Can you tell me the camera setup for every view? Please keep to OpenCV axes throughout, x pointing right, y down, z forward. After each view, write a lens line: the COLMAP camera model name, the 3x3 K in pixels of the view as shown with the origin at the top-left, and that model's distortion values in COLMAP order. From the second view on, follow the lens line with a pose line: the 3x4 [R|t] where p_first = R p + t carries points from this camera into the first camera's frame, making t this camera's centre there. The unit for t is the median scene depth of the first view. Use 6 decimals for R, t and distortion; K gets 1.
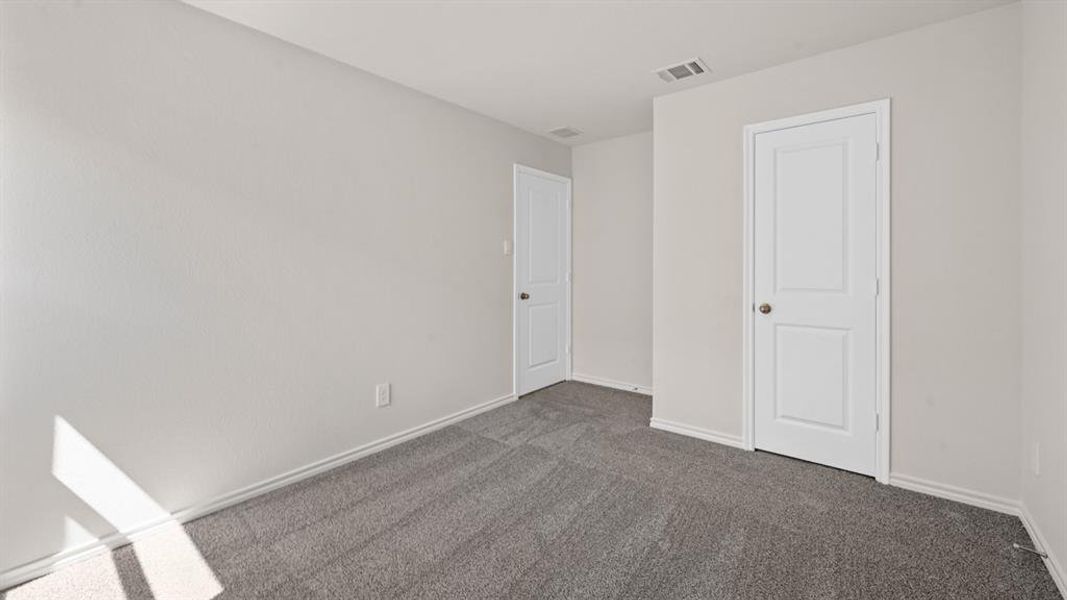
lens RADIAL K [[429.9, 0, 531.4], [0, 429.9, 270.0], [0, 0, 1]] dist [-0.000008, 0.000104]
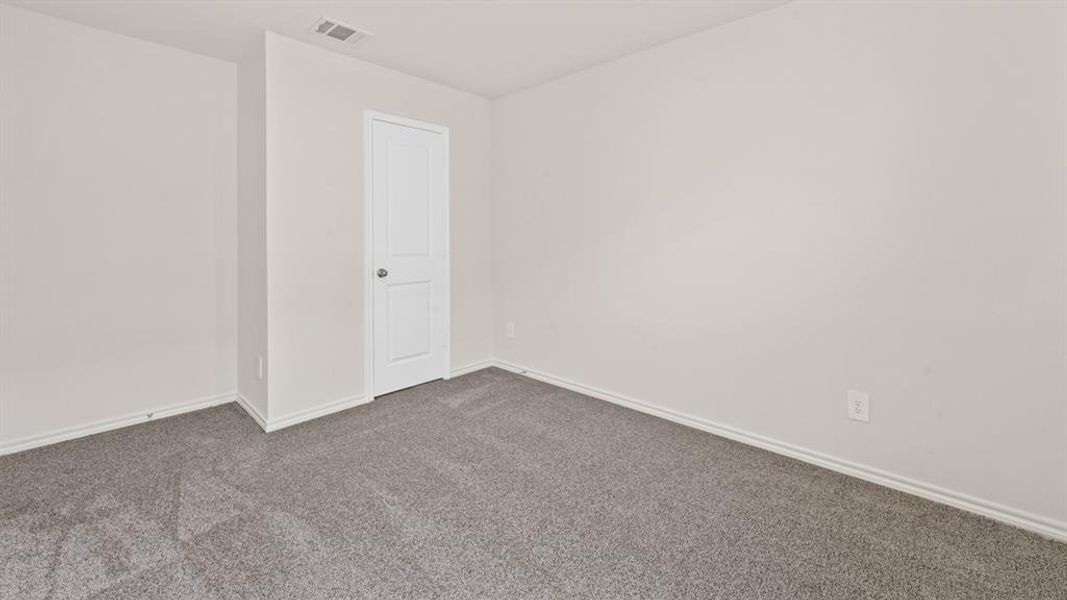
lens RADIAL K [[424.1, 0, 532.5], [0, 424.1, 241.2], [0, 0, 1]] dist [-0.000068, -0.000042]
pose [[0.064761, -0.003820, 0.997893, -0.641054], [0.004744, 0.999983, 0.003521, 0.001870], [-0.997890, 0.004506, 0.064778, 0.578183]]
